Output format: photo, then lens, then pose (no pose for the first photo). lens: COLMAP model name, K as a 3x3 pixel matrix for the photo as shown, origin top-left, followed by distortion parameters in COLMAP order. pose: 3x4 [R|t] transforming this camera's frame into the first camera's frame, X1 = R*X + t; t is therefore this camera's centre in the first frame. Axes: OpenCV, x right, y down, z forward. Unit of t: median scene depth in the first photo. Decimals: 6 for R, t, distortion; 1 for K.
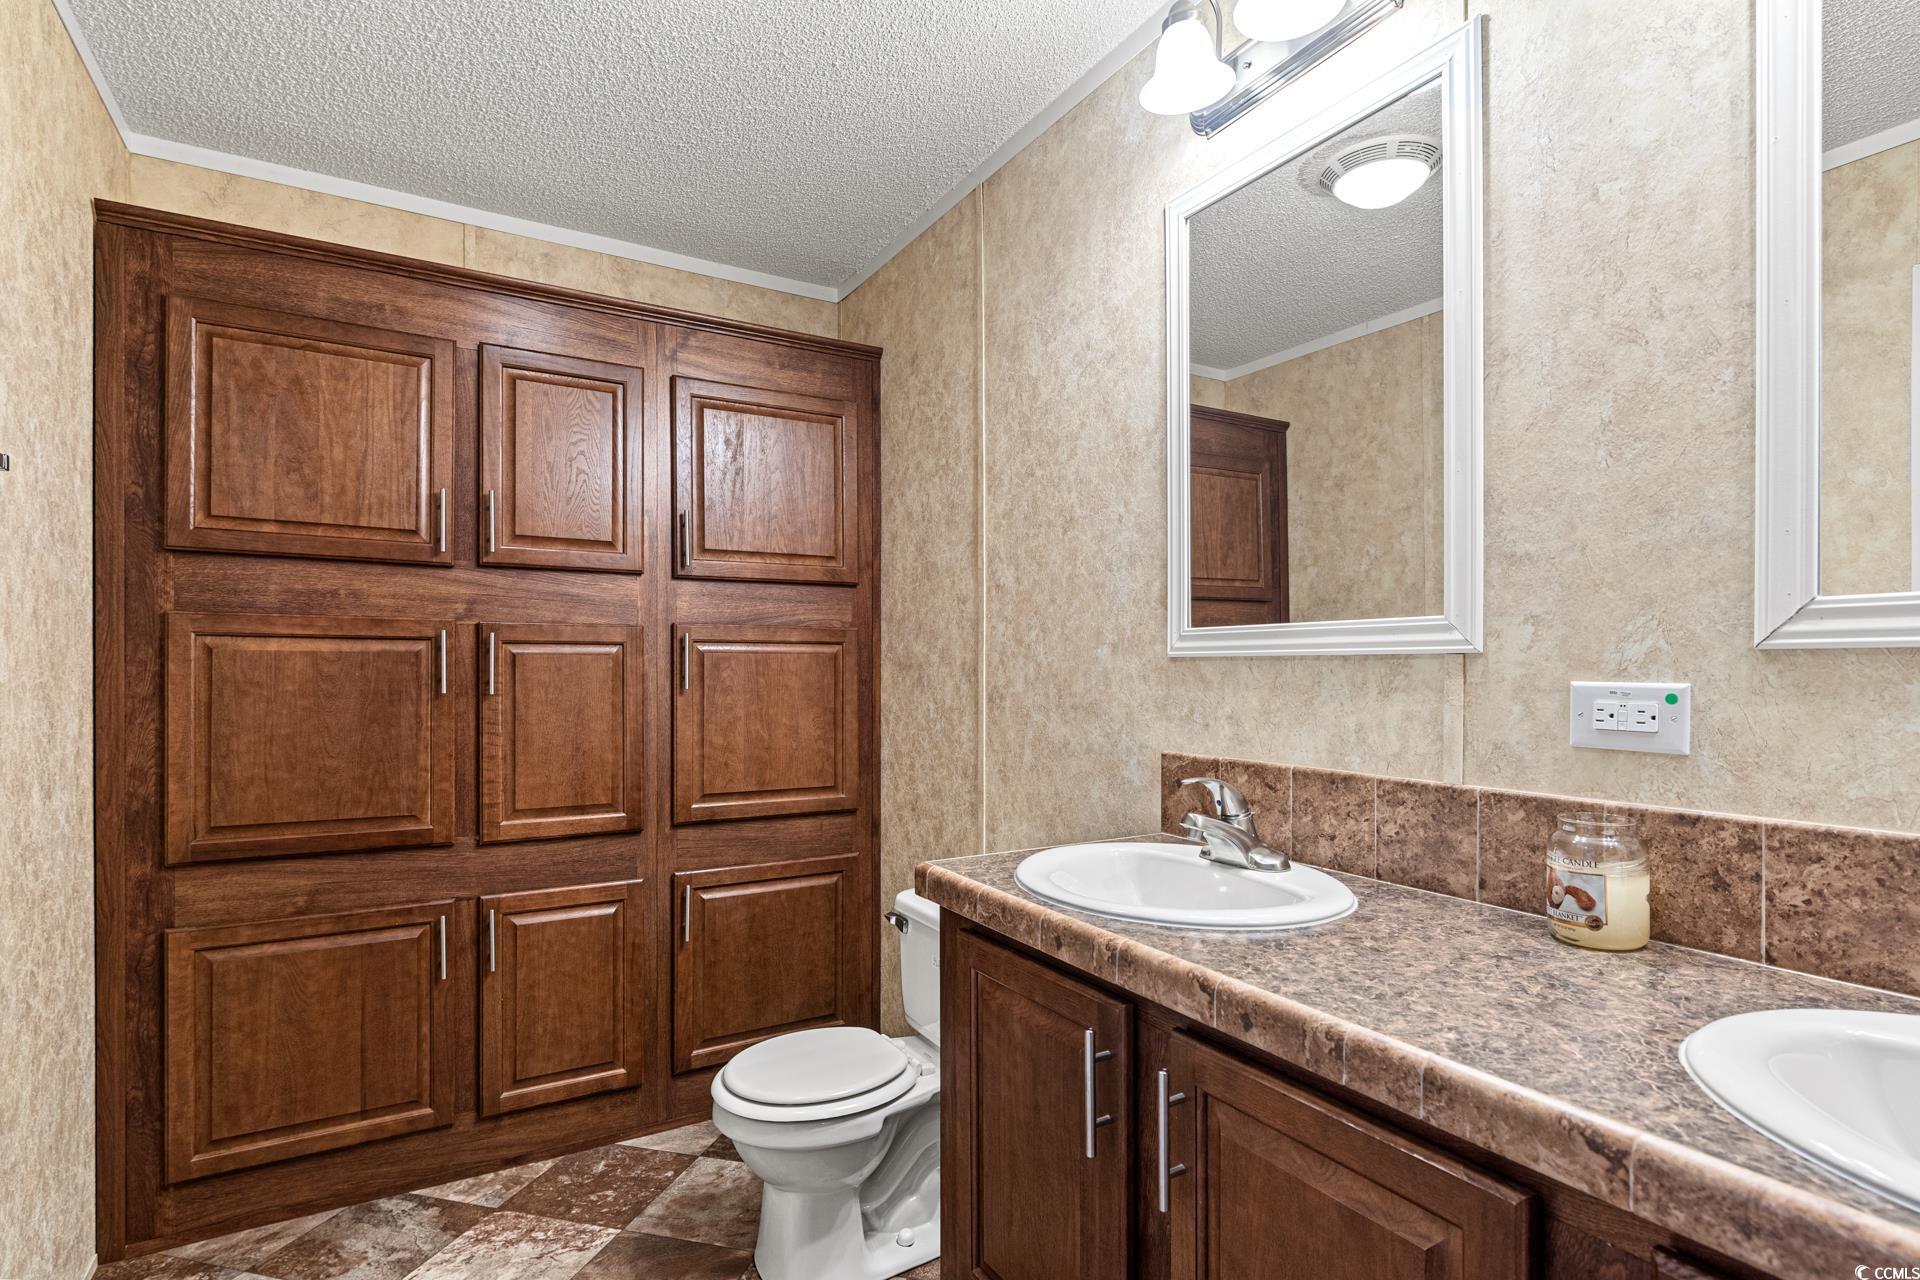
lens RADIAL K [[955.0, 0, 955.1], [0, 955.0, 677.1], [0, 0, 1]] dist [0.002977, -0.001519]
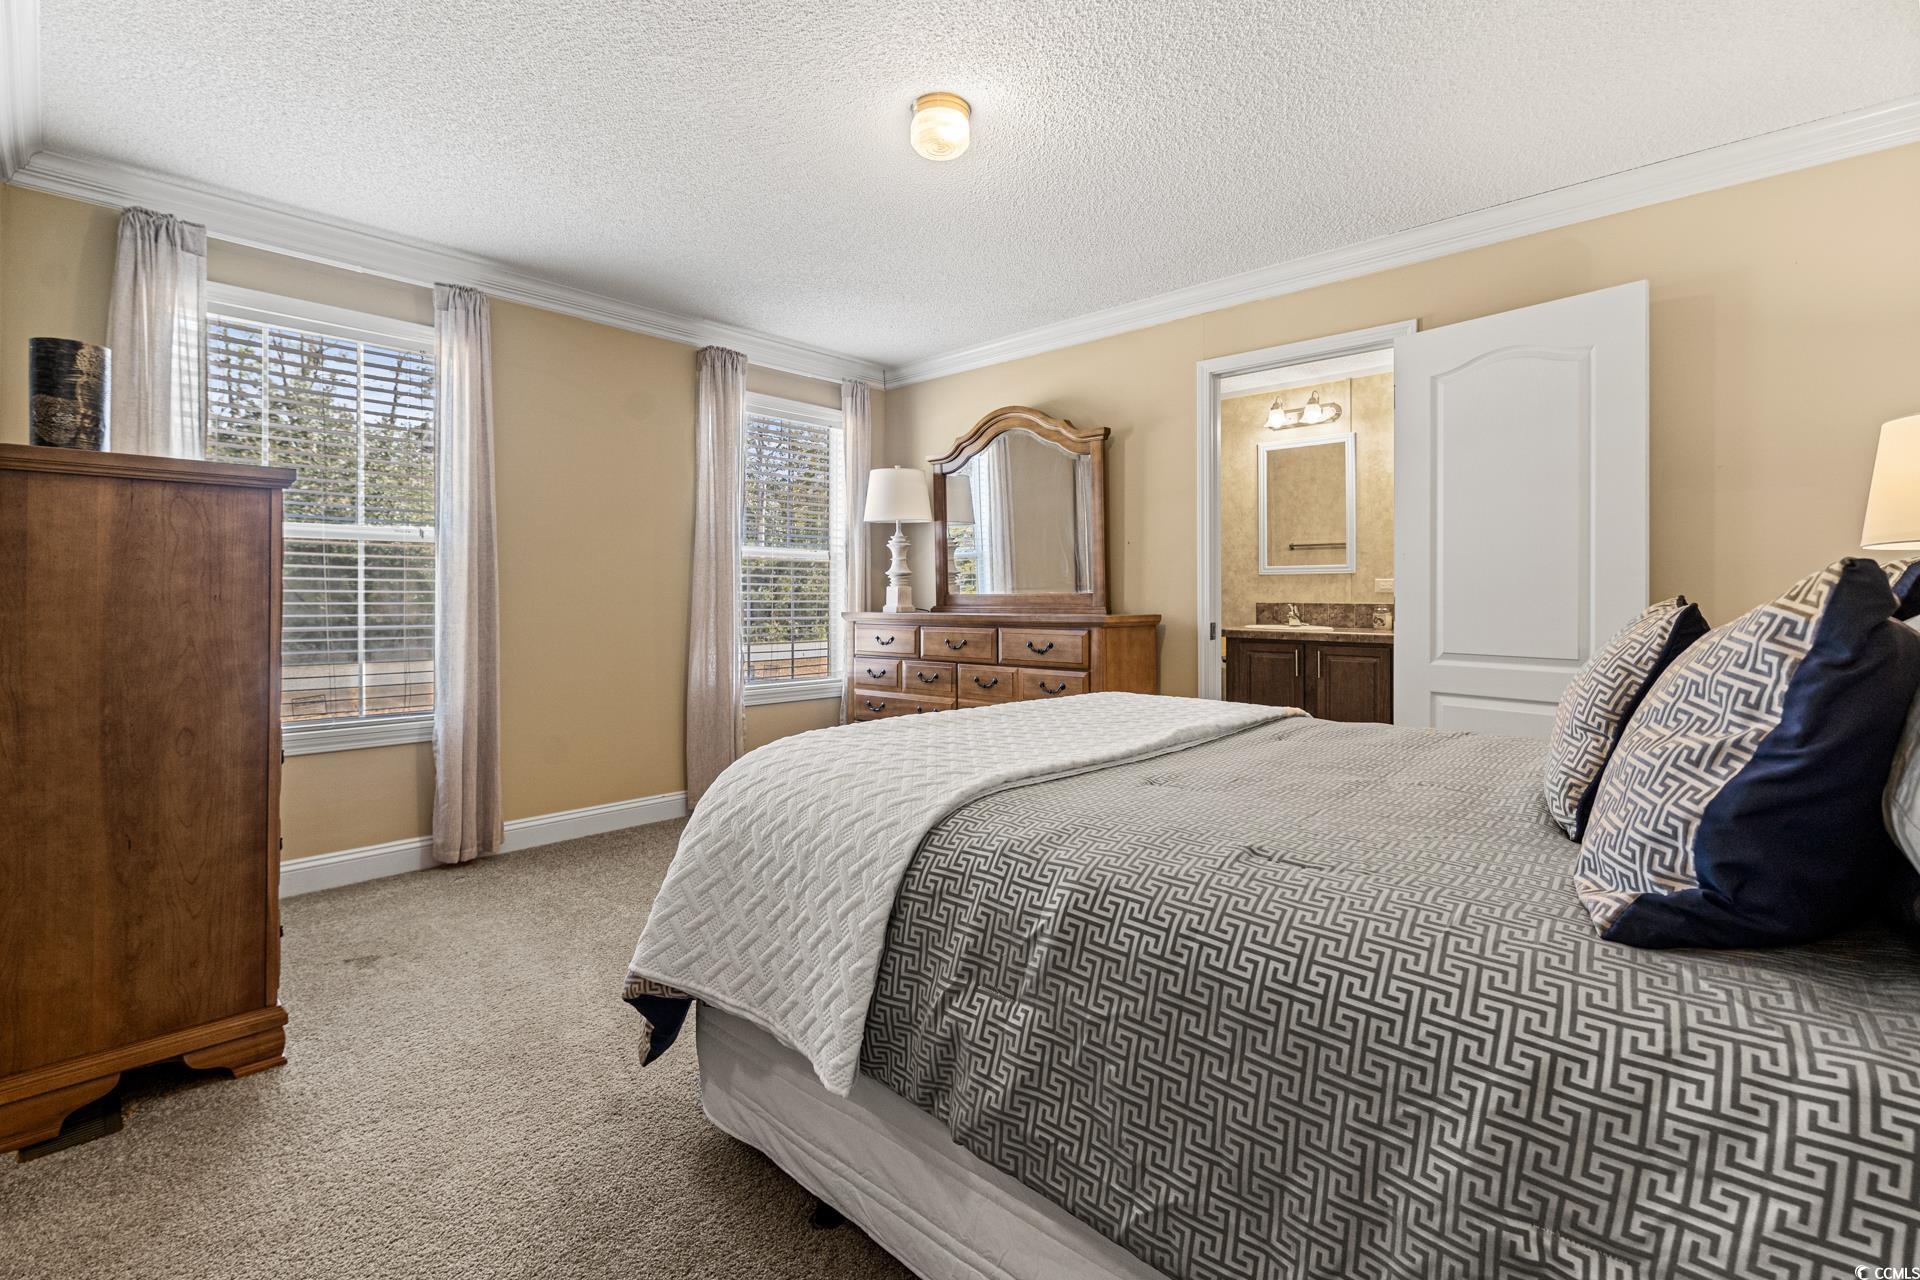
lens RADIAL K [[851.5, 0, 959.8], [0, 851.5, 600.8], [0, 0, 1]] dist [0.002057, -0.000798]
pose [[0.959039, -0.003961, 0.283246, -1.591927], [0.004608, 0.999988, -0.001619, 0.068965], [-0.283236, 0.002858, 0.959046, -1.557528]]
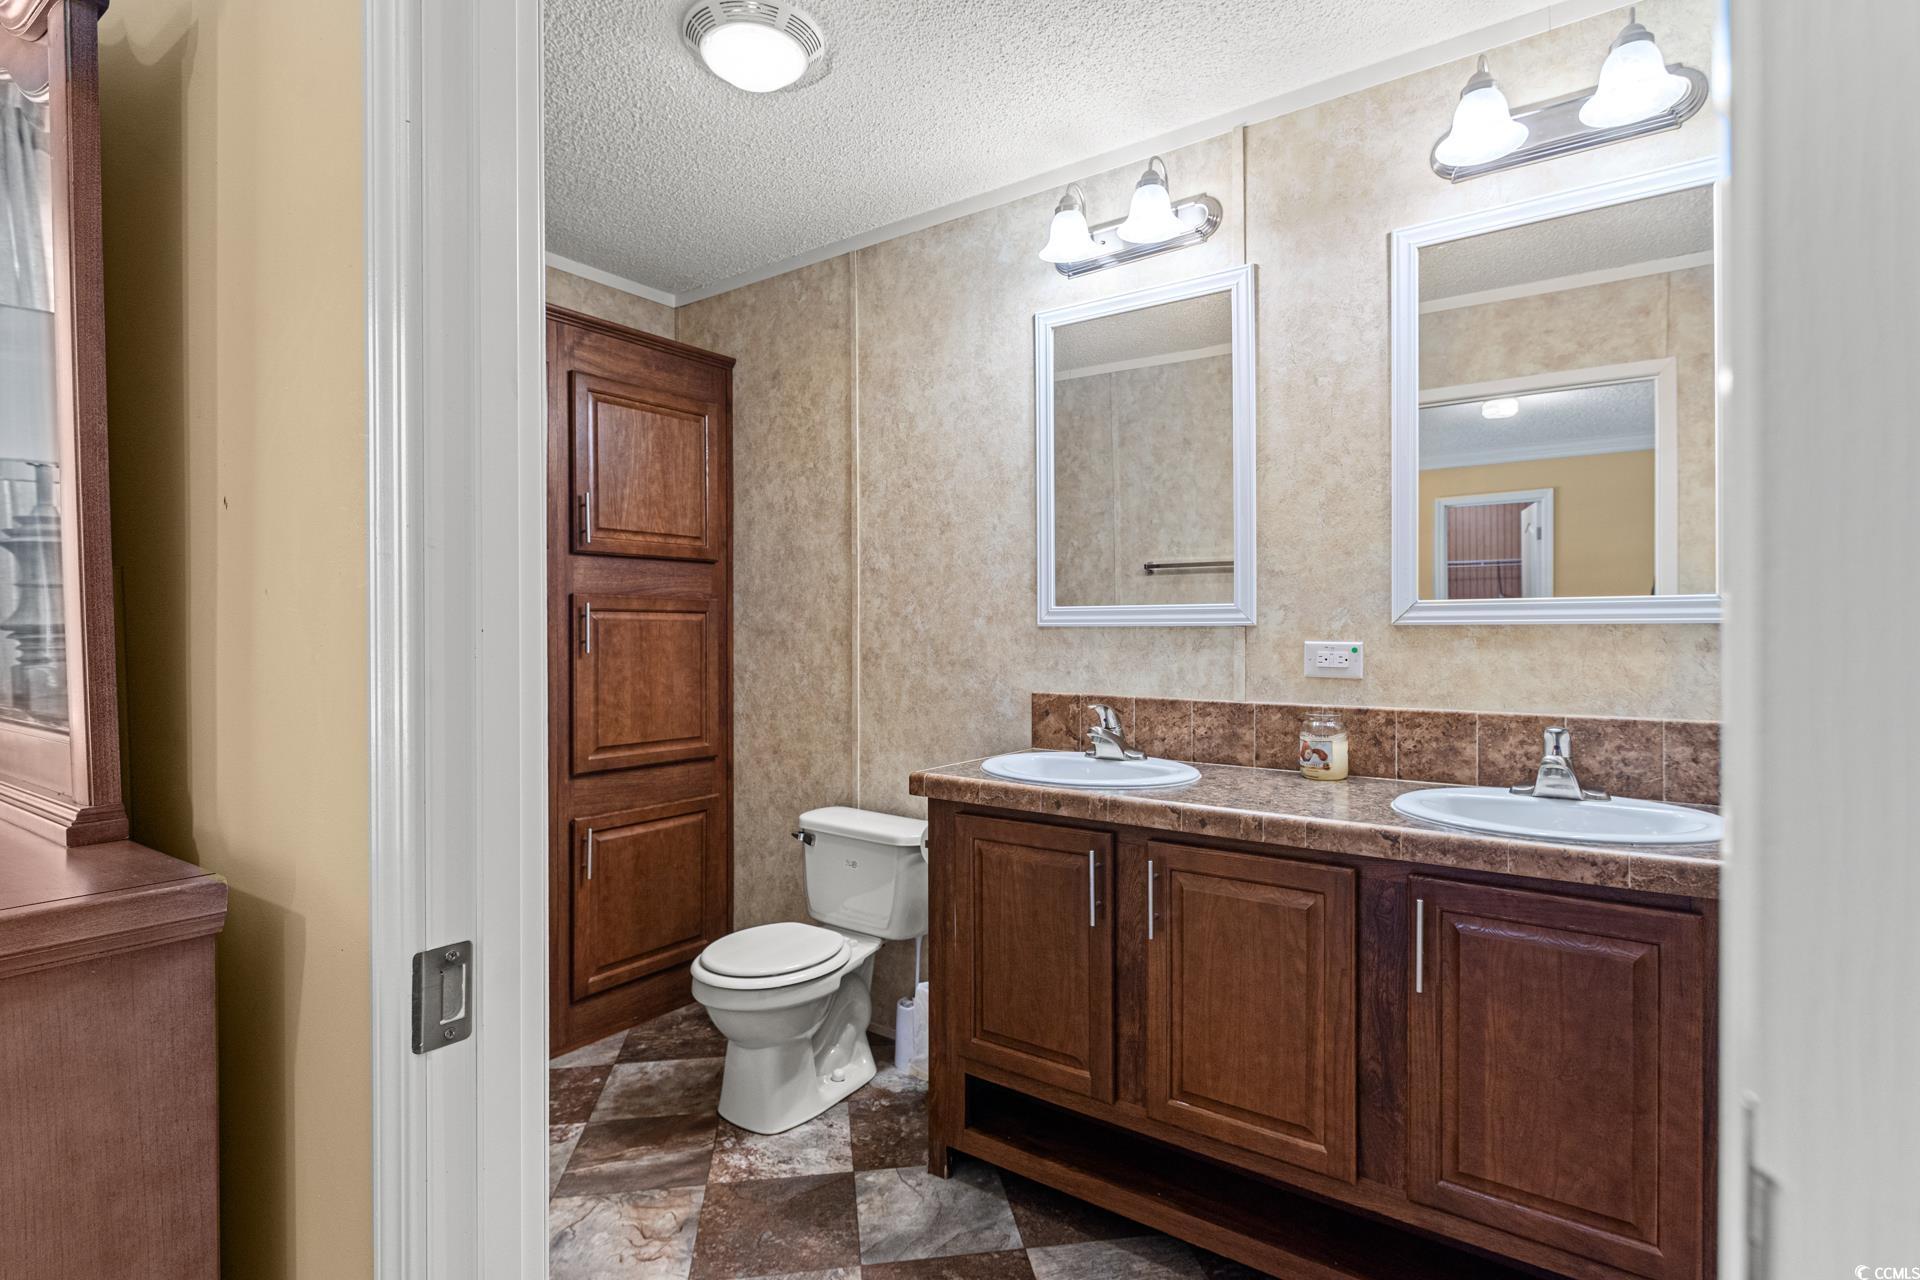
lens RADIAL K [[955.0, 0, 961.7], [0, 955.0, 637.5], [0, 0, 1]] dist [0.002977, -0.001519]
pose [[0.915715, -0.003989, 0.401809, -0.434887], [0.005073, 0.999986, -0.001632, -0.002168], [-0.401797, 0.003533, 0.915722, -0.261977]]
